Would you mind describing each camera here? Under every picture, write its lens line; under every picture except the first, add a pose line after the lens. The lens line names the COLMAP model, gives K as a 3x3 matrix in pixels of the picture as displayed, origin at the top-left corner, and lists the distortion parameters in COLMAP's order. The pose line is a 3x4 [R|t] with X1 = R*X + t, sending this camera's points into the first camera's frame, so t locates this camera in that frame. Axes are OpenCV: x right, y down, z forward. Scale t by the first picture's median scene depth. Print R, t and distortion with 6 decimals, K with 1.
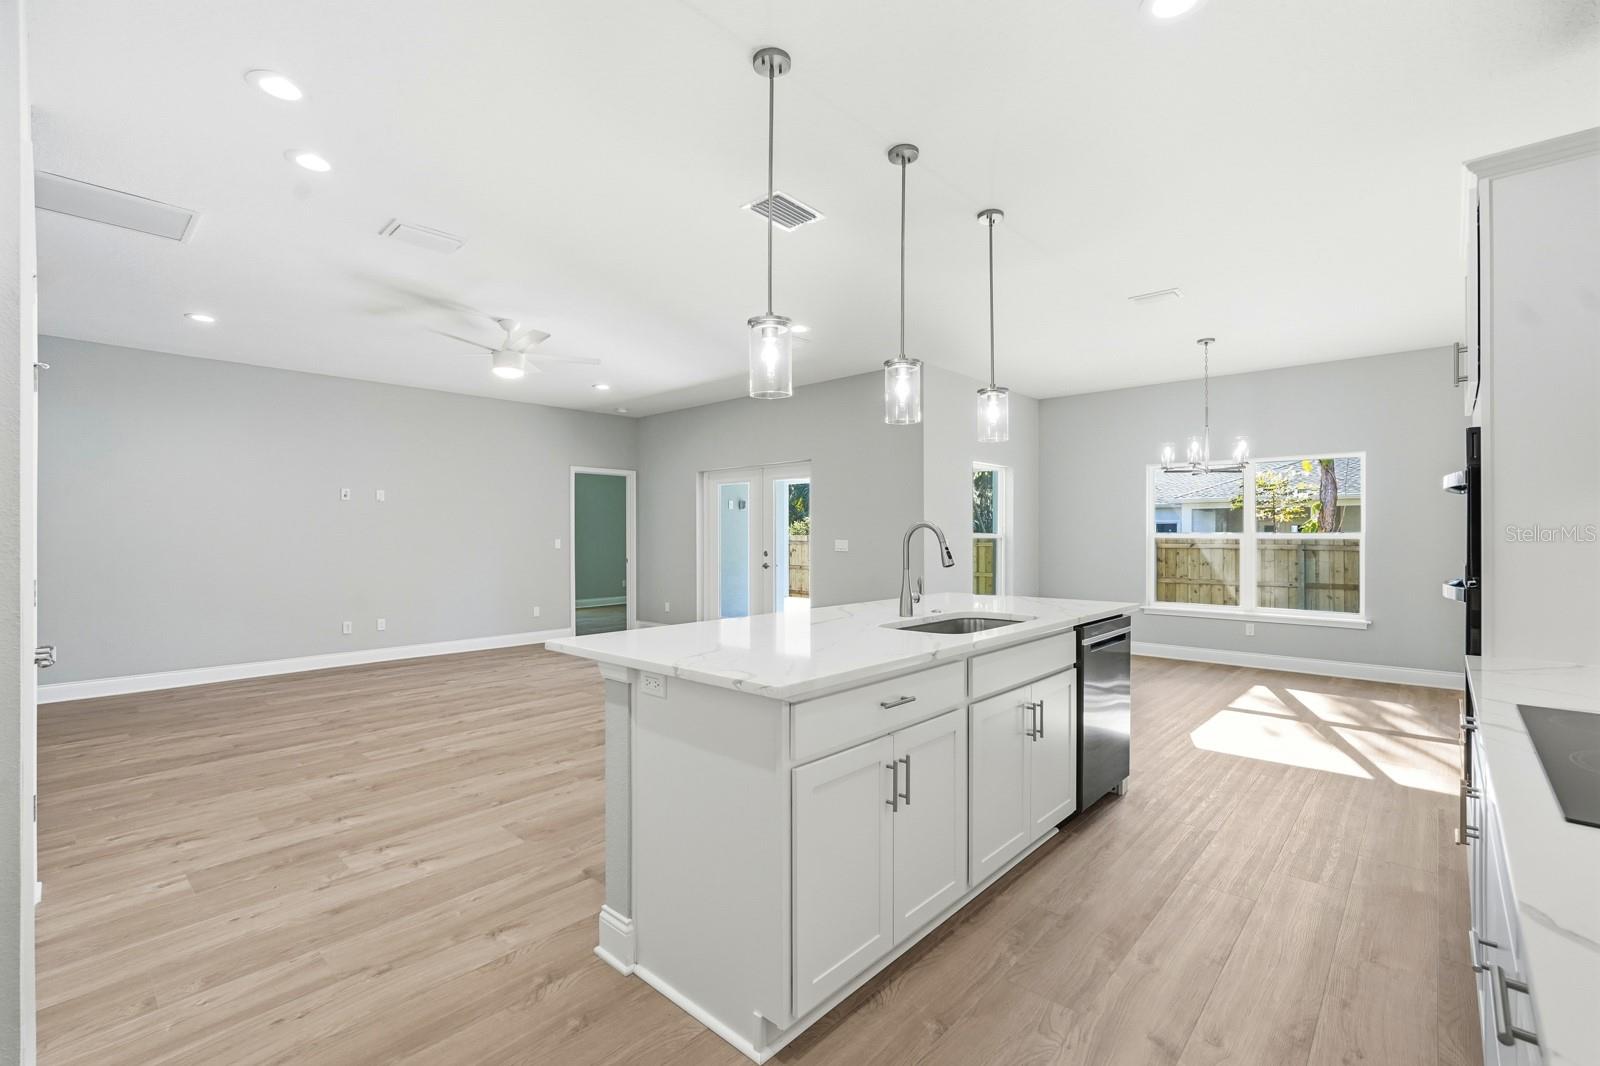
lens RADIAL K [[703.2, 0, 795.1], [0, 703.2, 532.3], [0, 0, 1]] dist [-0.006709, 0.000320]
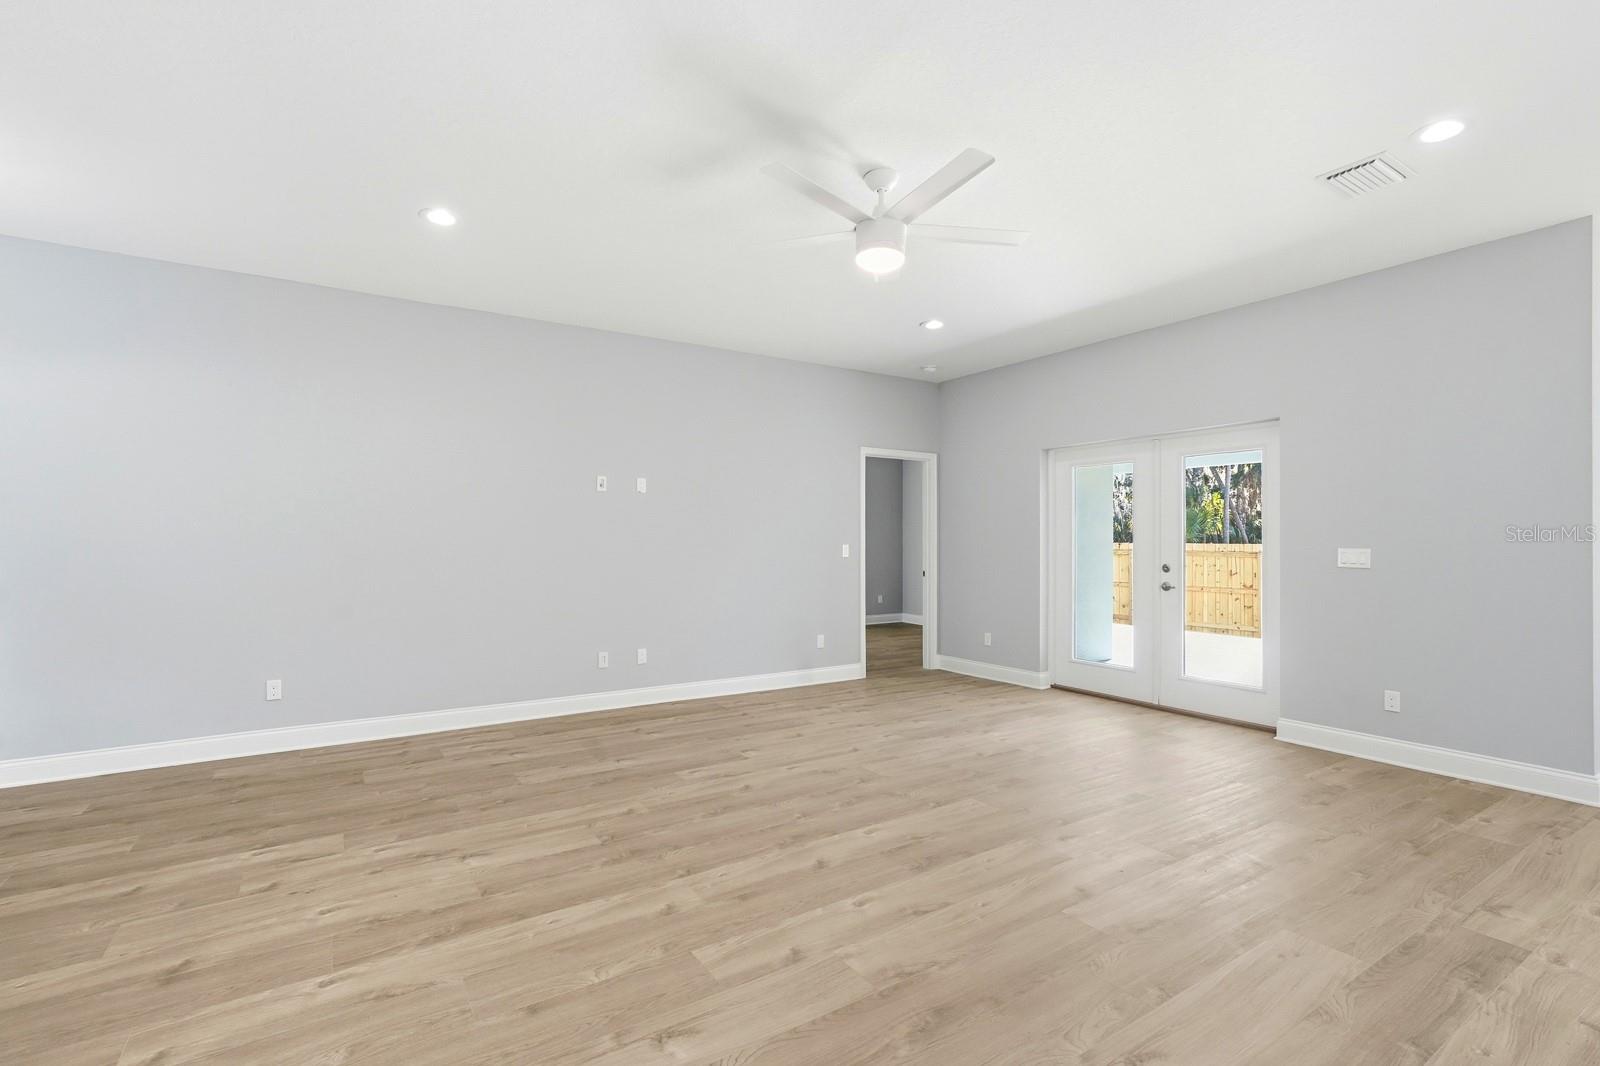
lens RADIAL K [[726.7, 0, 791.9], [0, 726.7, 541.5], [0, 0, 1]] dist [-0.015609, 0.008382]
pose [[0.967216, 0.004528, -0.253916, -0.445743], [-0.003282, 0.999980, 0.005334, 0.005912], [0.253935, -0.004326, 0.967212, 0.539292]]
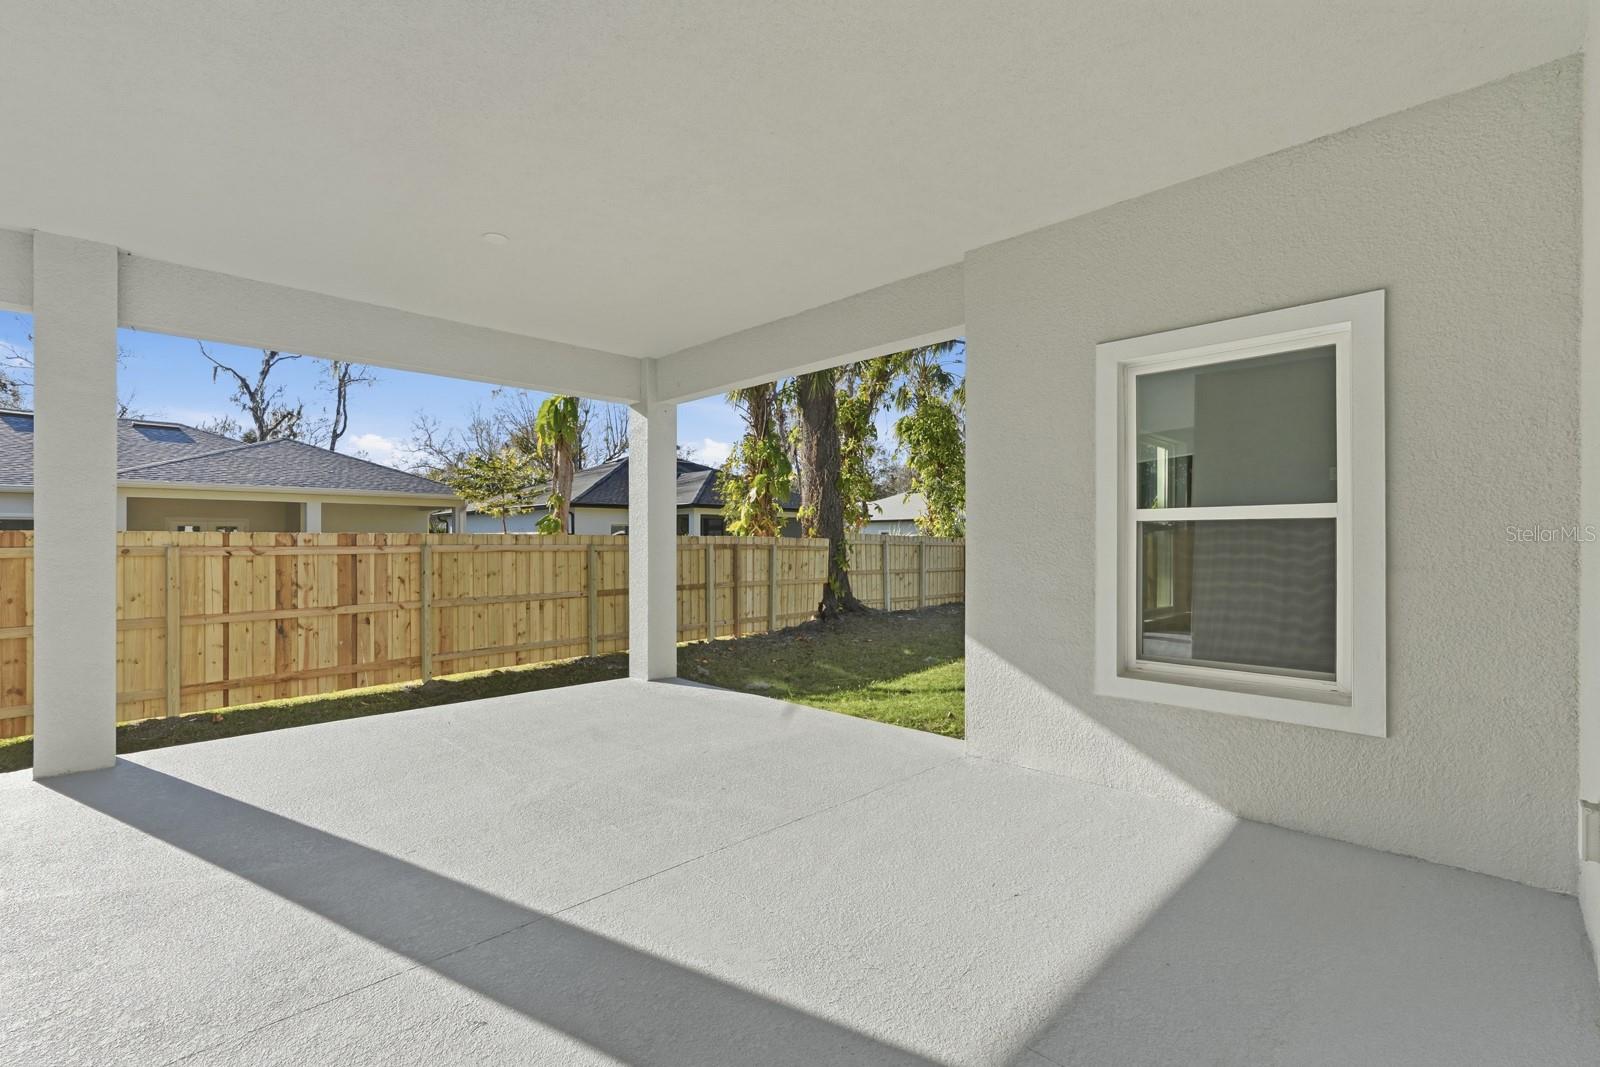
lens RADIAL K [[726.7, 0, 791.9], [0, 726.7, 542.0], [0, 0, 1]] dist [-0.015609, 0.008382]
pose [[0.030031, -0.000257, 0.999549, -0.427782], [-0.002468, 0.999997, 0.000331, 0.046935], [-0.999546, -0.002477, 0.030030, 2.491188]]
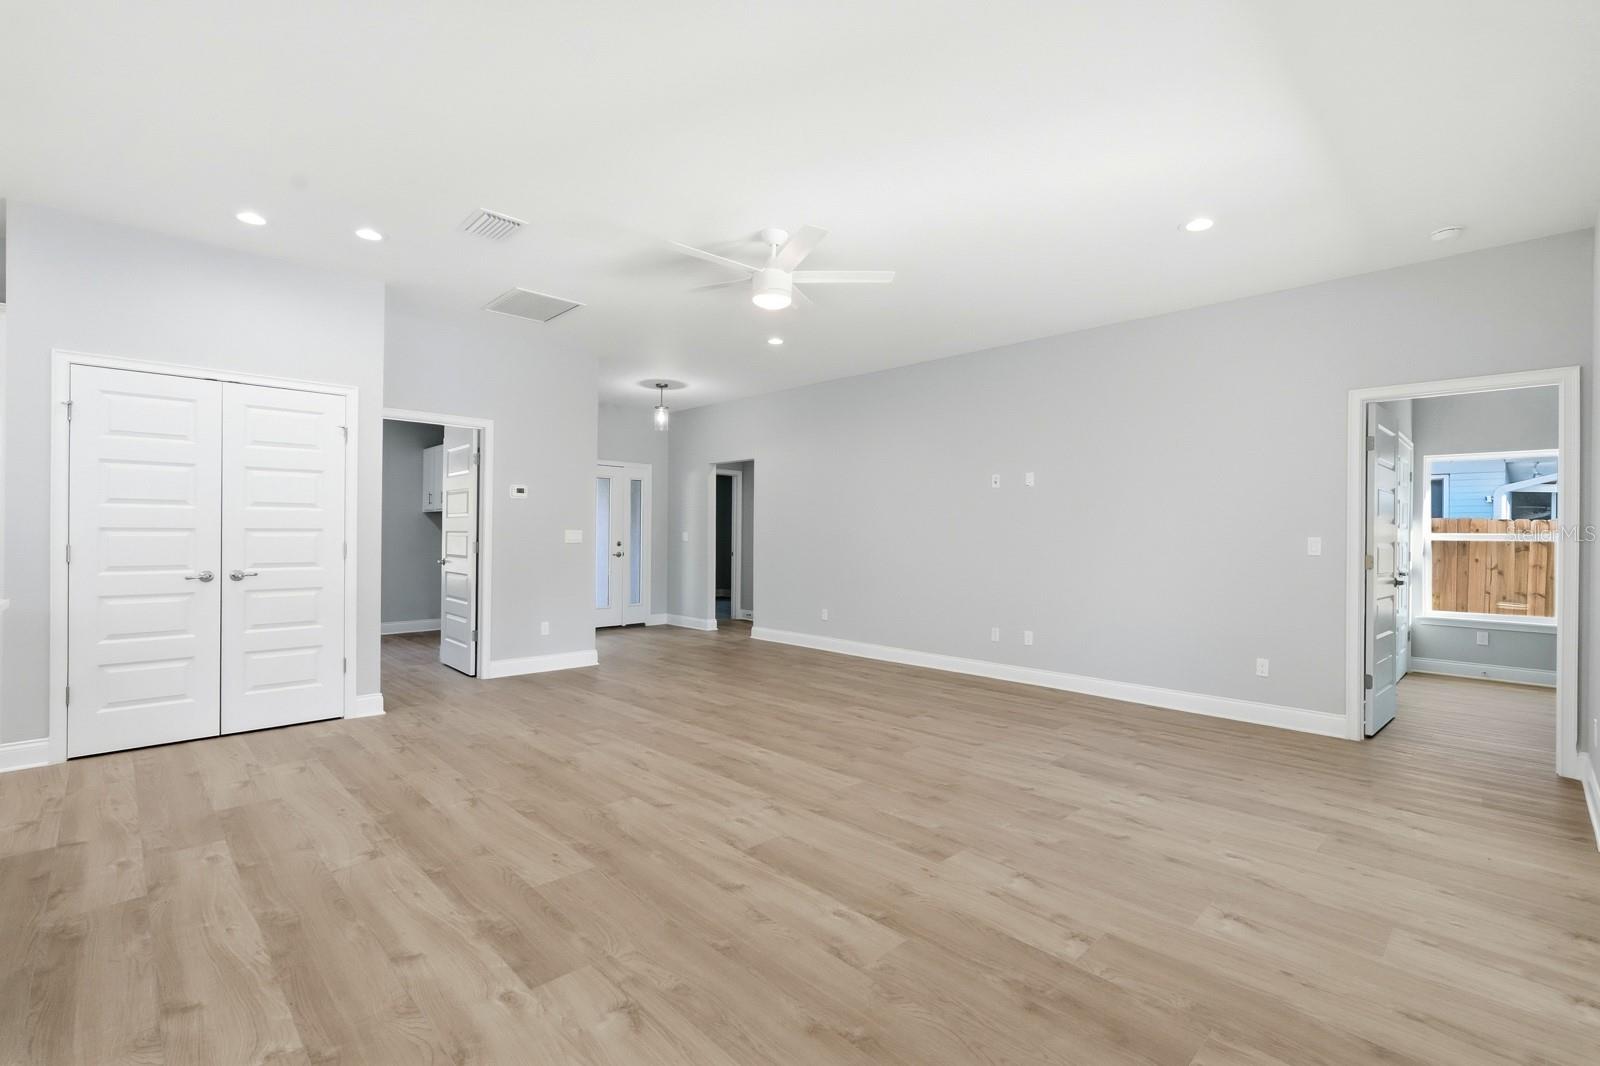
lens RADIAL K [[714.3, 0, 796.7], [0, 714.3, 532.6], [0, 0, 1]] dist [-0.012733, 0.004579]
pose [[-0.052586, -0.000082, -0.998616, 0.471246], [-0.006433, 0.999979, 0.000256, 0.020348], [0.998596, 0.006438, -0.052585, 1.465589]]
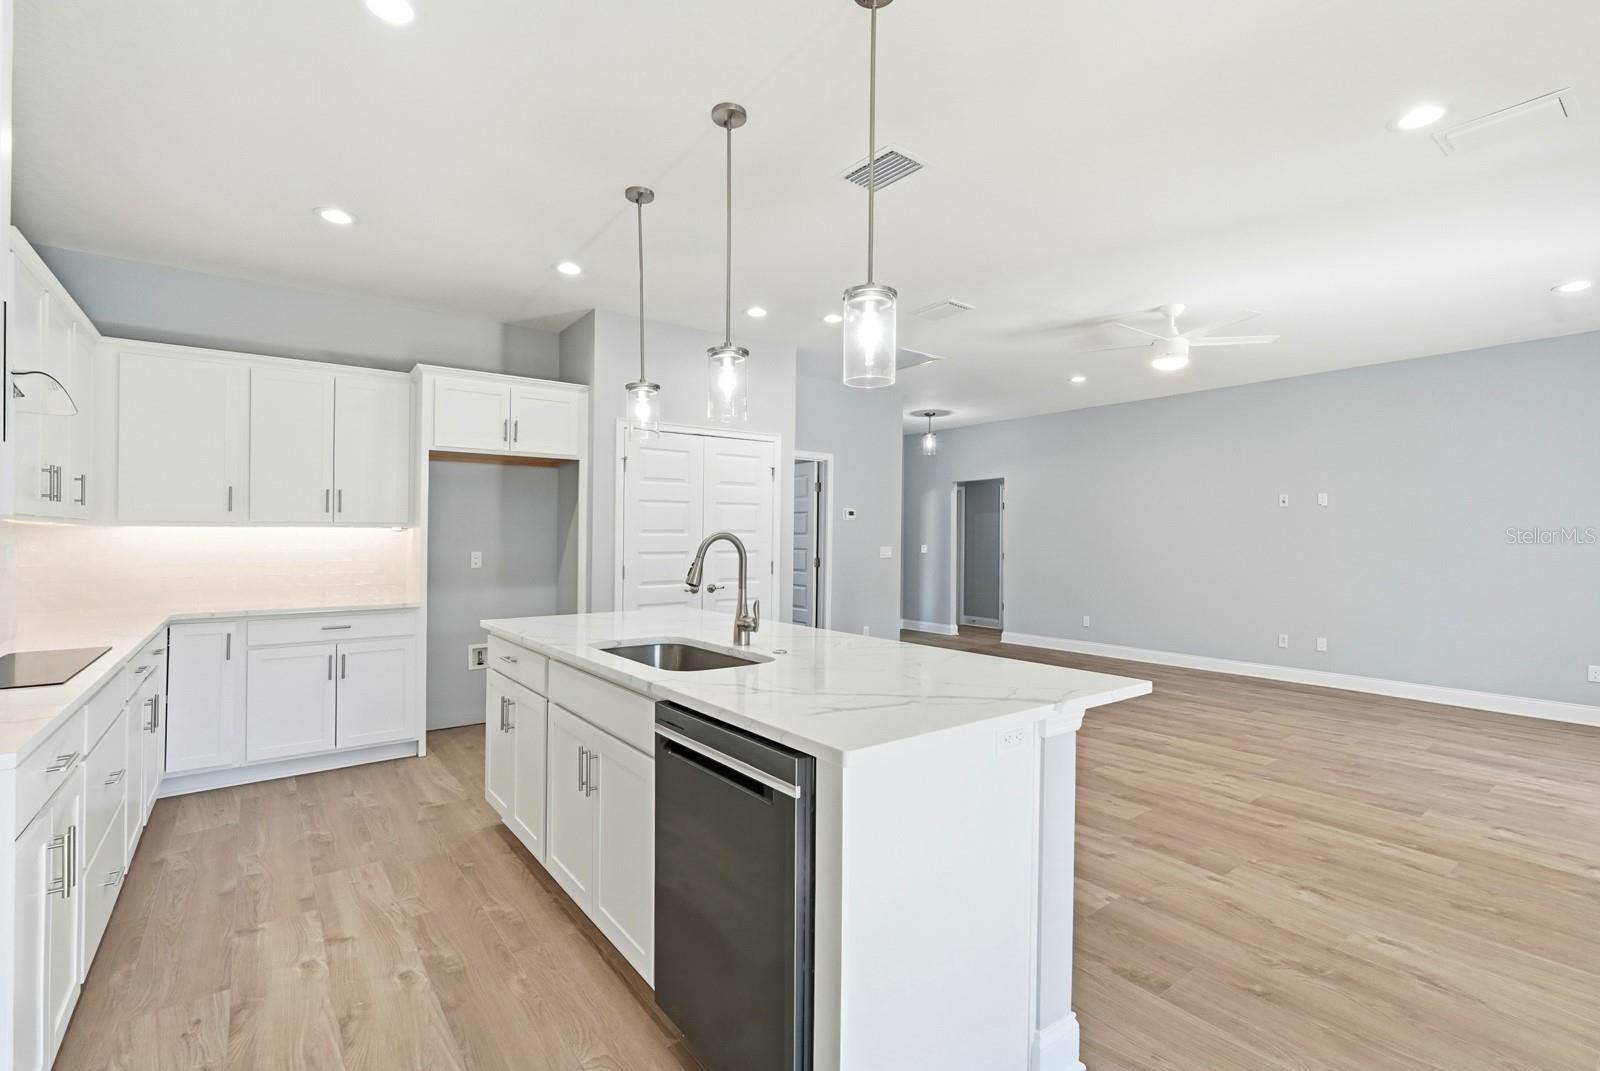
lens RADIAL K [[722.0, 0, 808.5], [0, 722.0, 537.6], [0, 0, 1]] dist [-0.014213, 0.008558]
pose [[-0.164367, 0.001236, -0.986399, 0.784212], [-0.000853, 0.999999, 0.001395, -0.008997], [0.986399, 0.001070, -0.164366, 0.960024]]
